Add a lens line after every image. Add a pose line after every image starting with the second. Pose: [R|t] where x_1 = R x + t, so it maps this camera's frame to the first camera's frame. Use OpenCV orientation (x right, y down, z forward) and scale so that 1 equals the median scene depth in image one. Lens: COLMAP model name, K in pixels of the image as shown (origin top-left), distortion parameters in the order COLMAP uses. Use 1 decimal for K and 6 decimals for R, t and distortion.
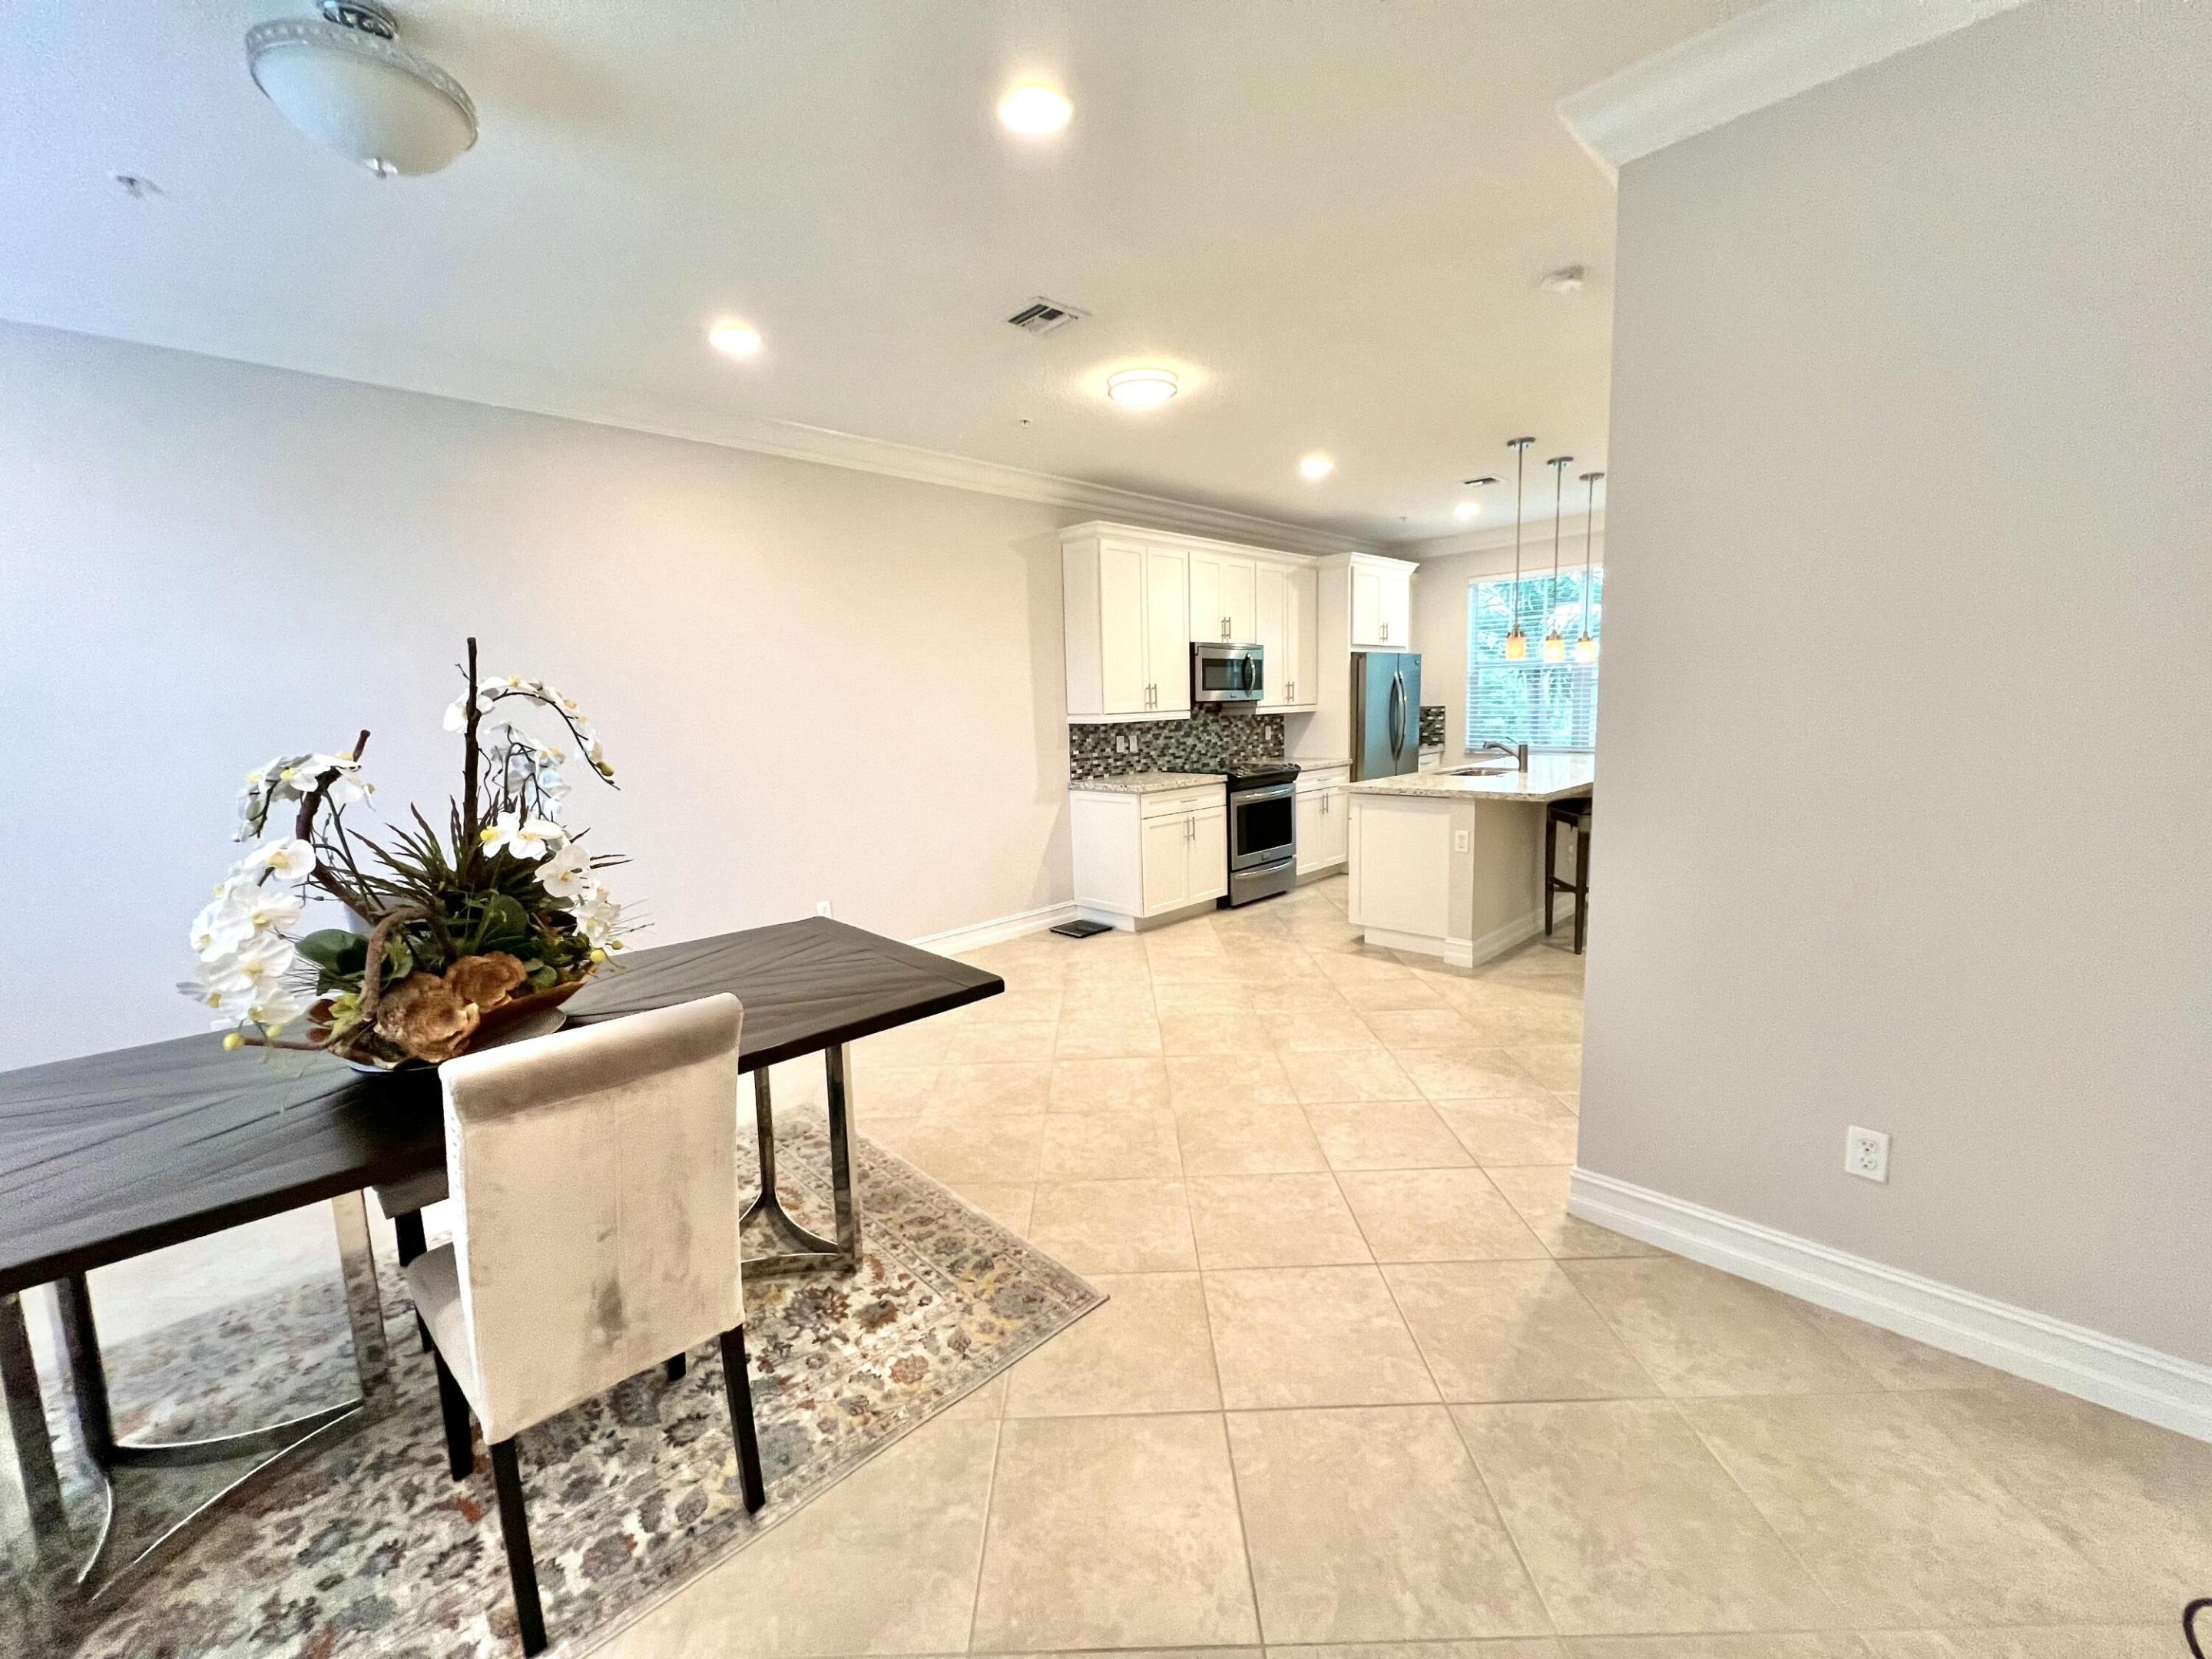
lens RADIAL K [[884.8, 0, 1104.8], [0, 884.8, 823.6], [0, 0, 1]] dist [-0.002361, 0.001296]
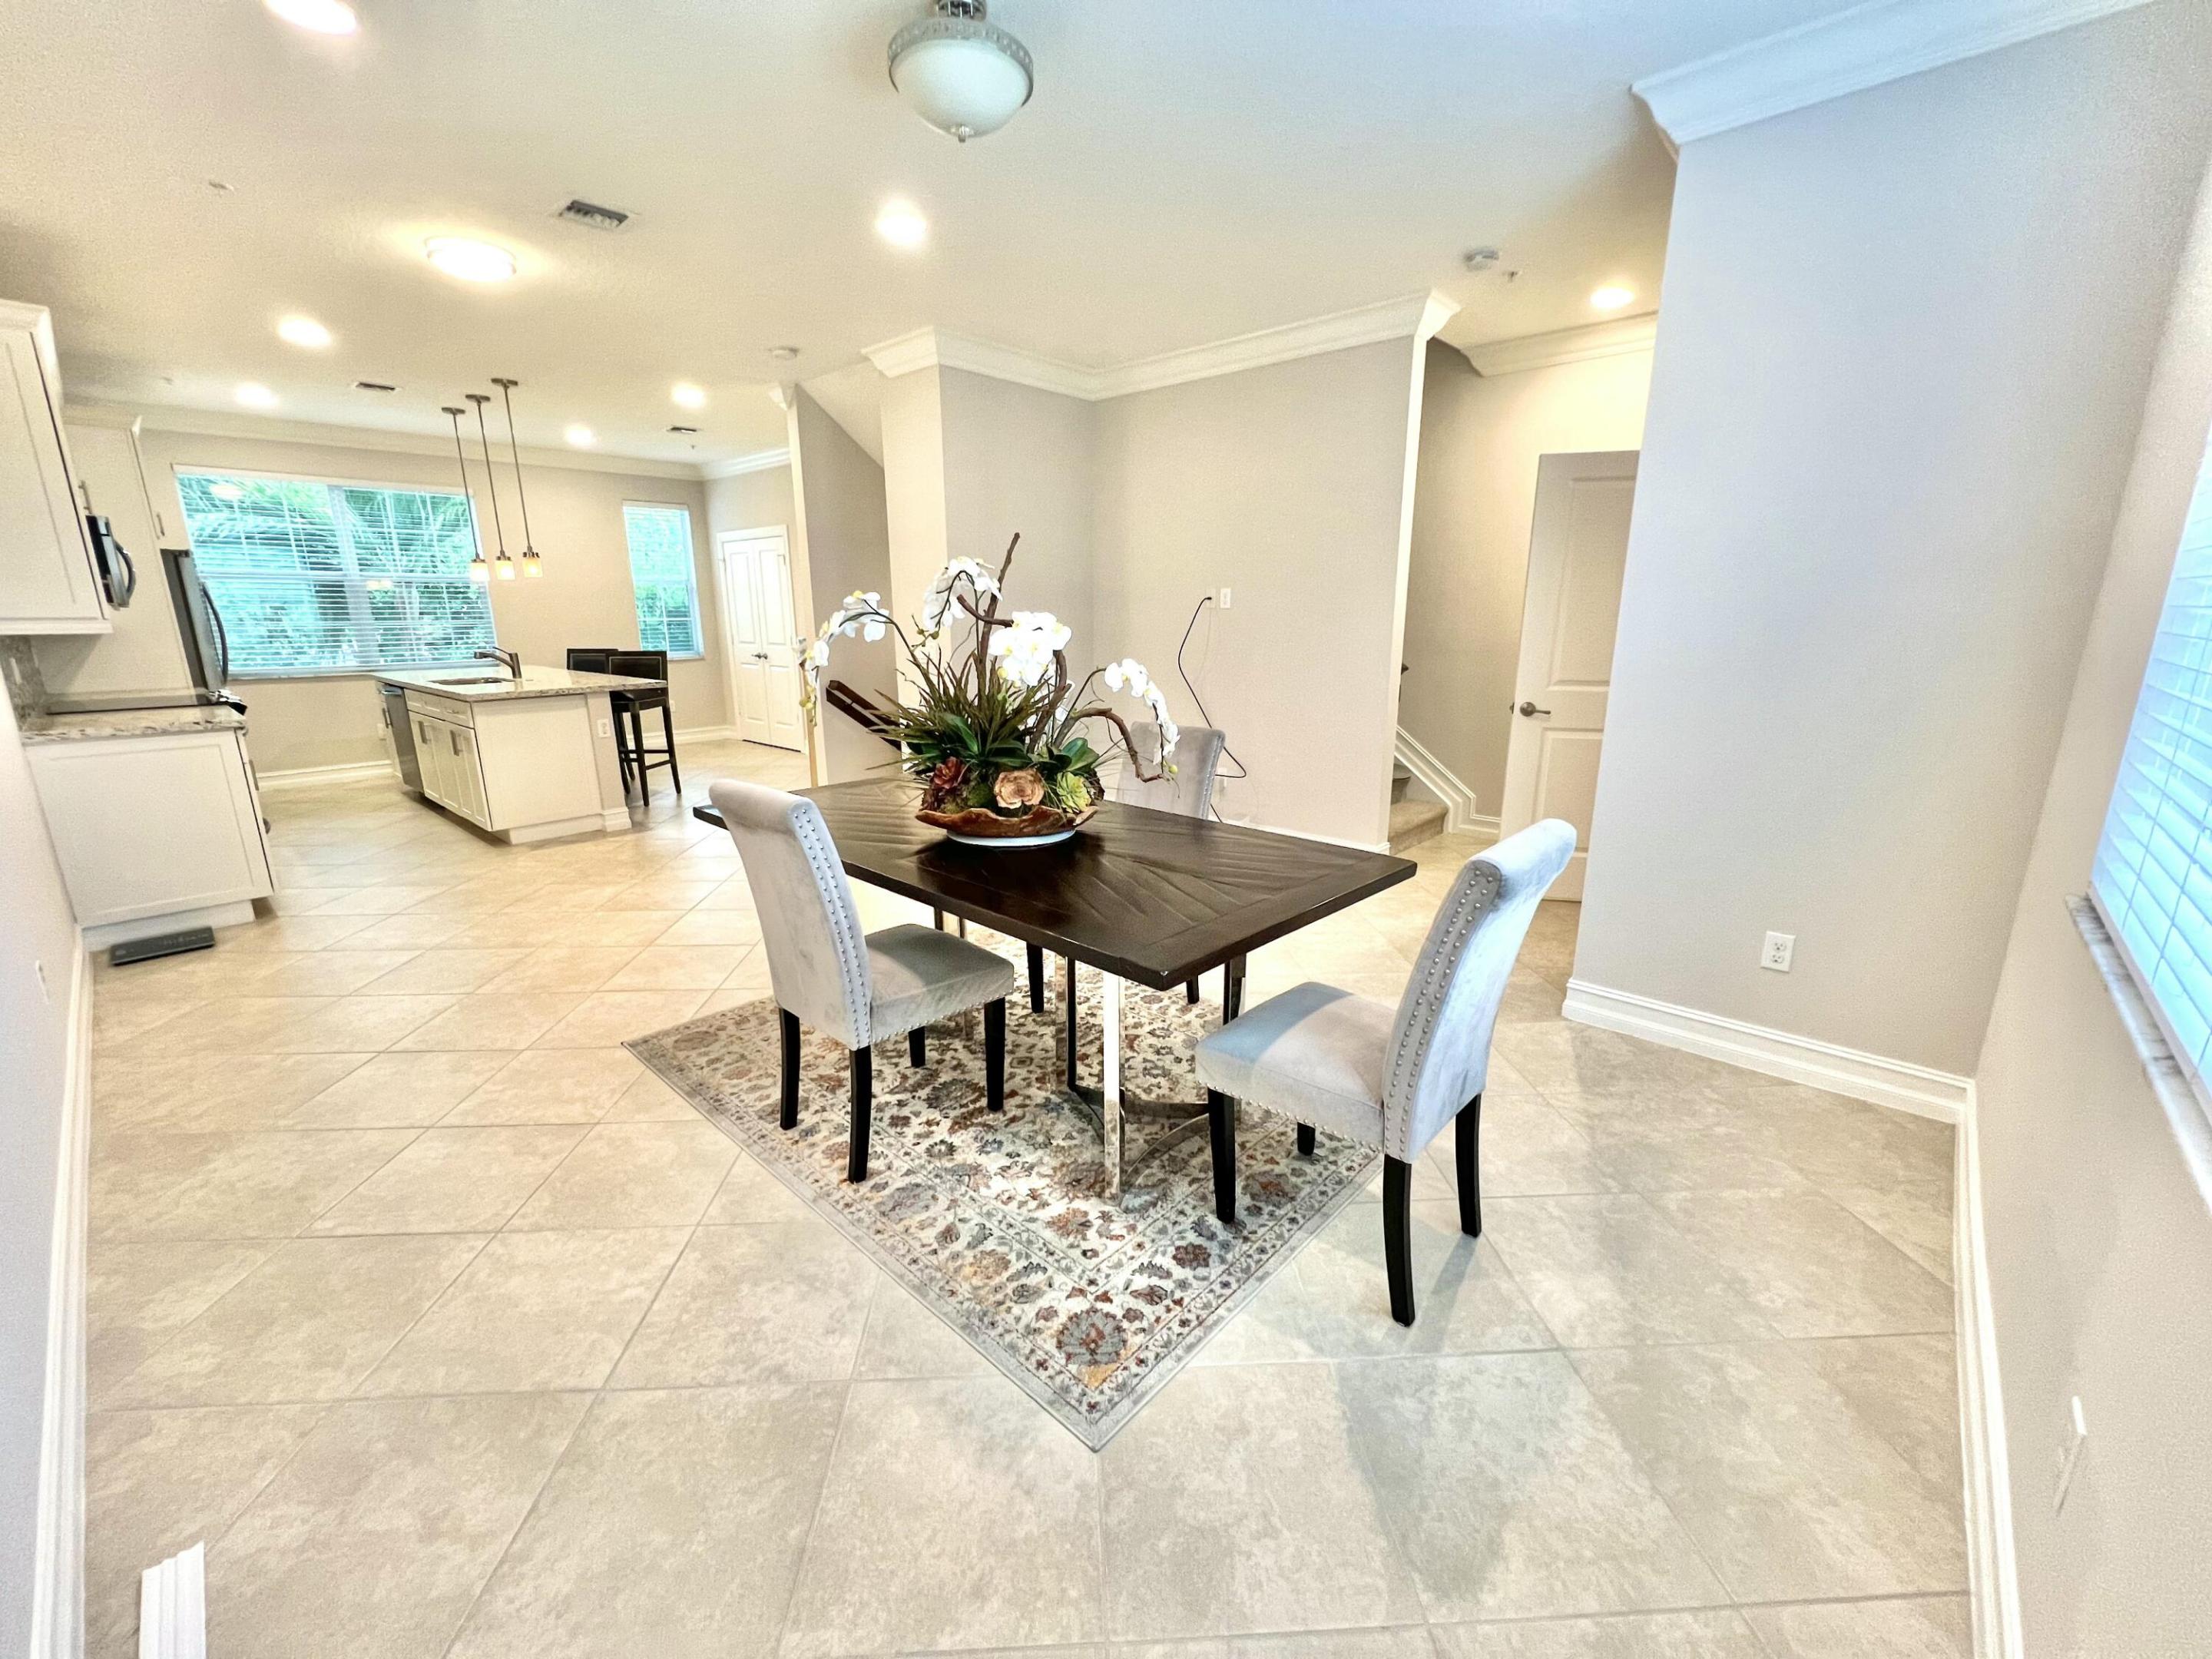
lens RADIAL K [[884.8, 0, 1100.6], [0, 884.8, 820.4], [0, 0, 1]] dist [-0.002361, 0.001296]
pose [[-0.048765, -0.203421, 0.977876, -0.658639], [0.140529, 0.967905, 0.208354, -0.011351], [-0.988875, 0.147580, -0.018613, 0.284919]]
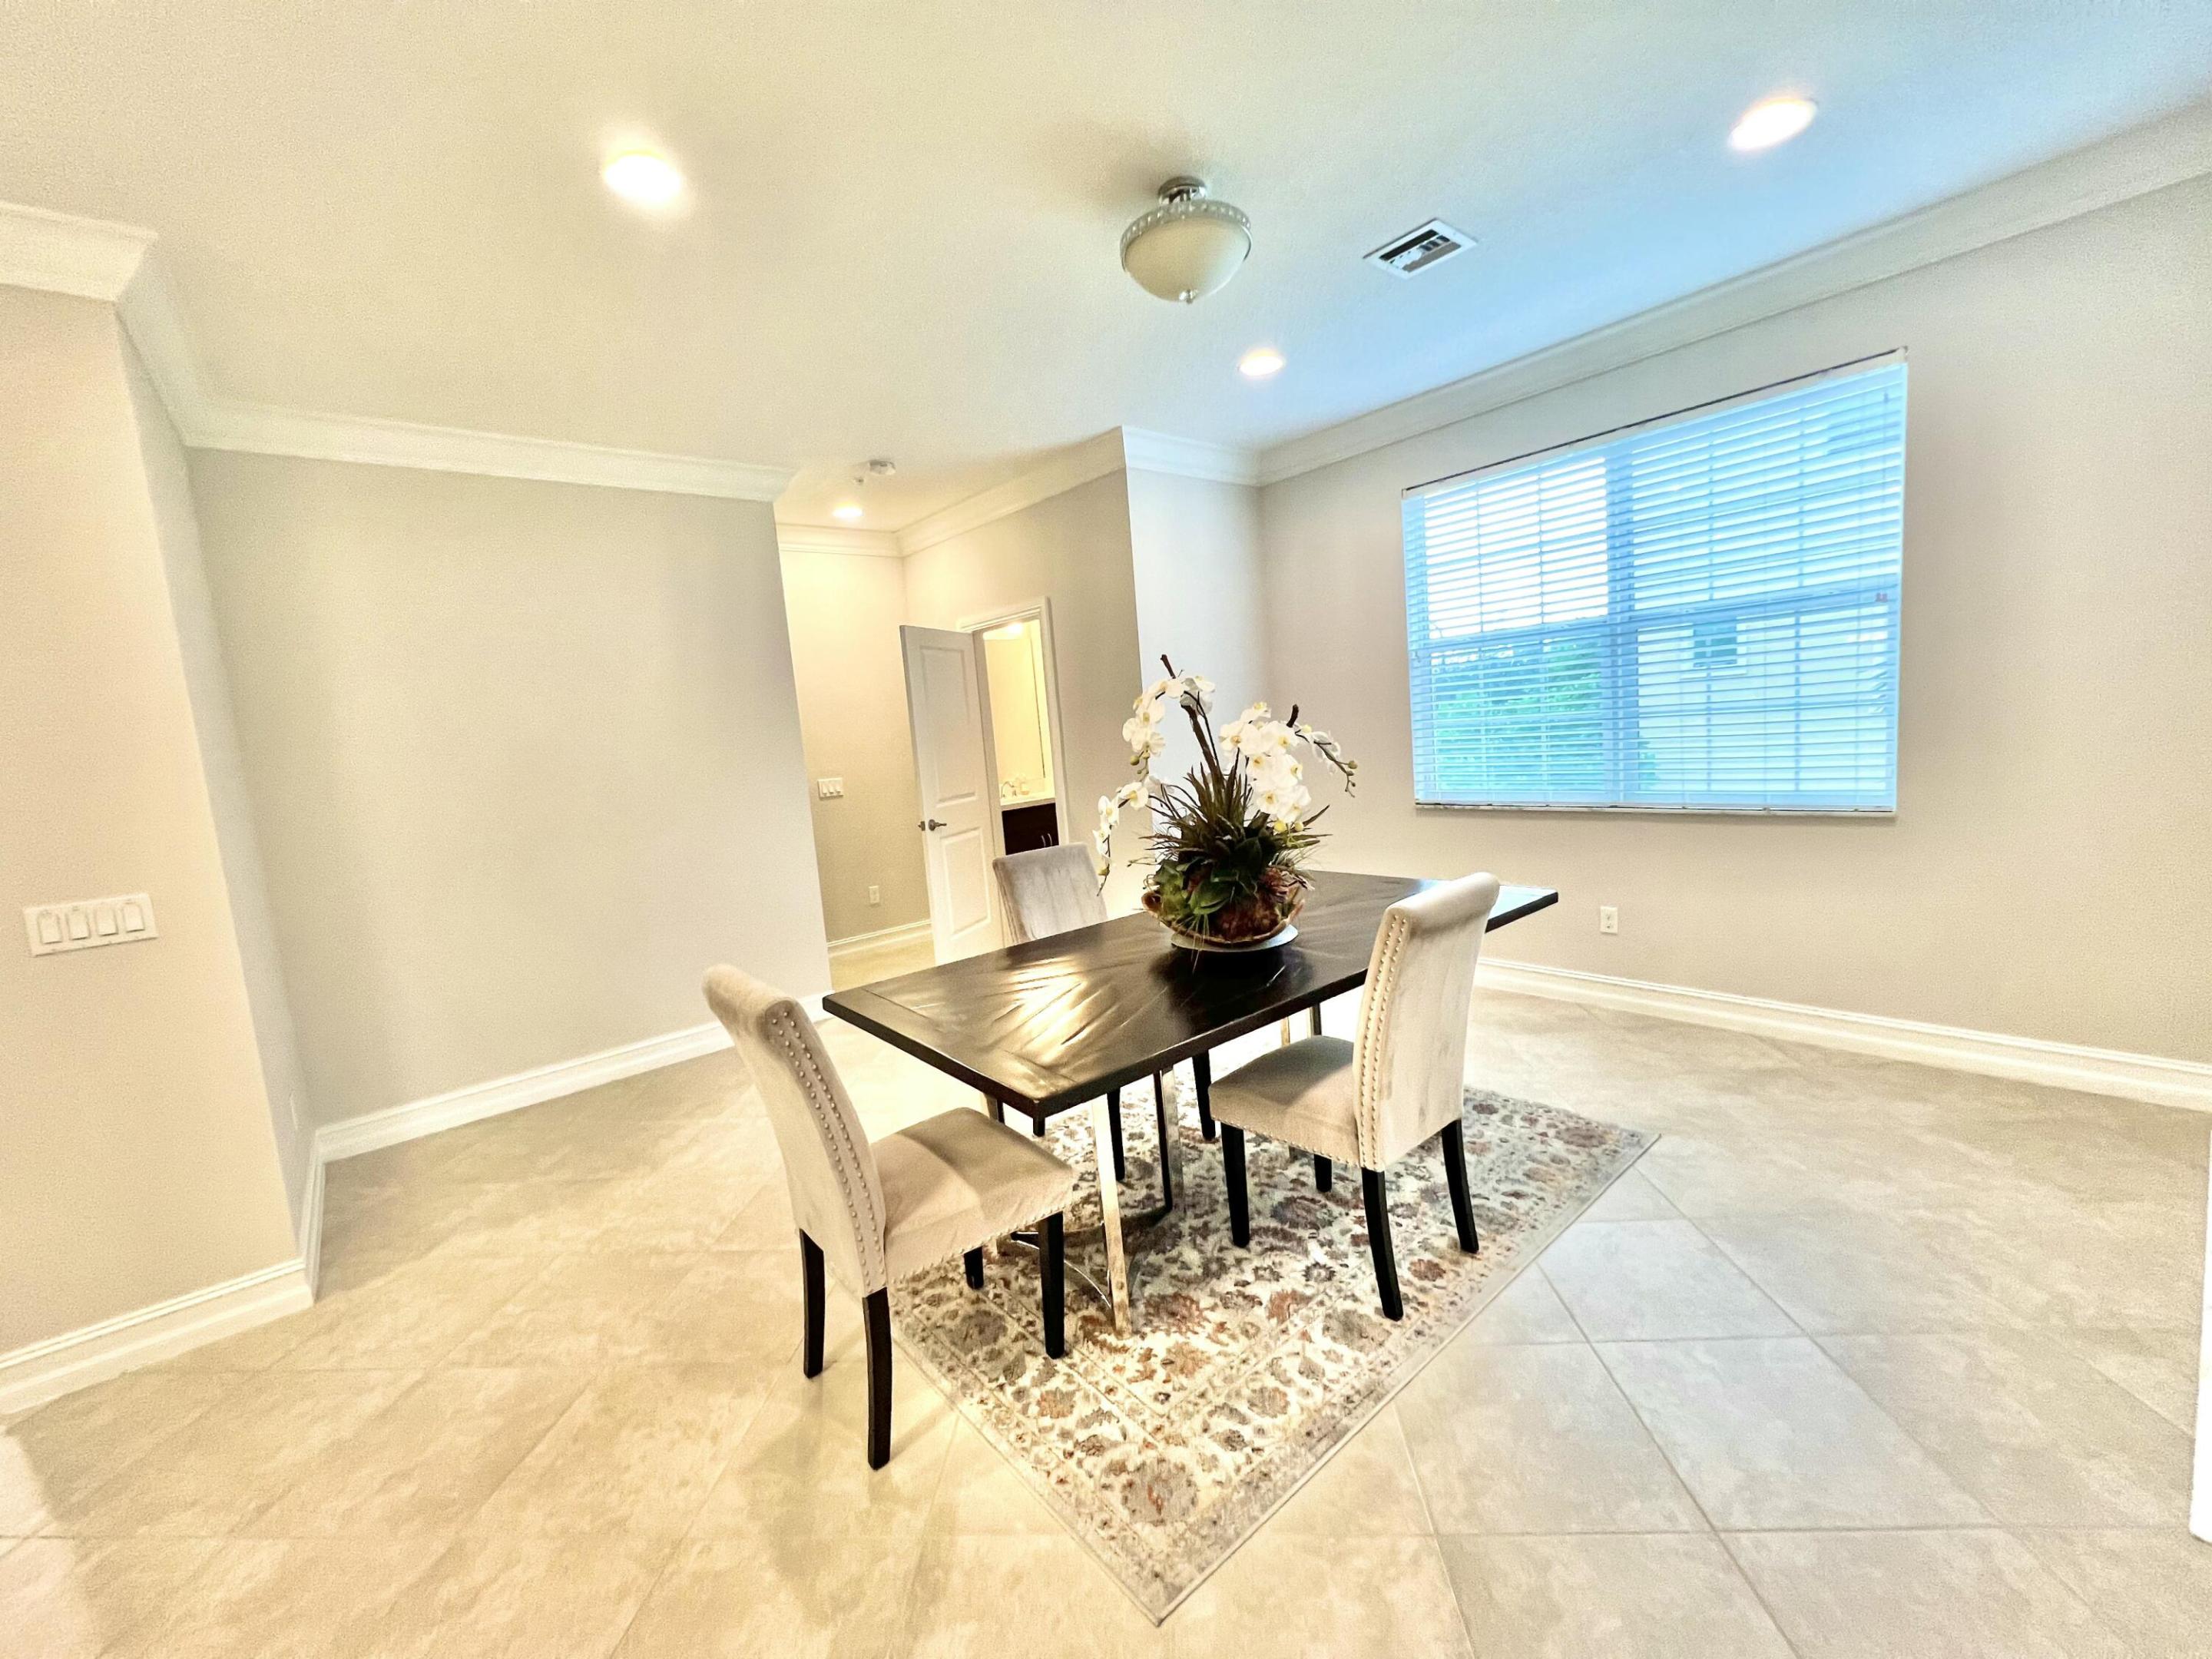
lens RADIAL K [[884.8, 0, 1102.1], [0, 884.8, 823.5], [0, 0, 1]] dist [-0.002361, 0.001296]
pose [[-0.990464, 0.103148, 0.091330, -0.214110], [0.122623, 0.962218, 0.243105, -0.091806], [-0.062803, 0.251986, -0.965691, 0.736960]]
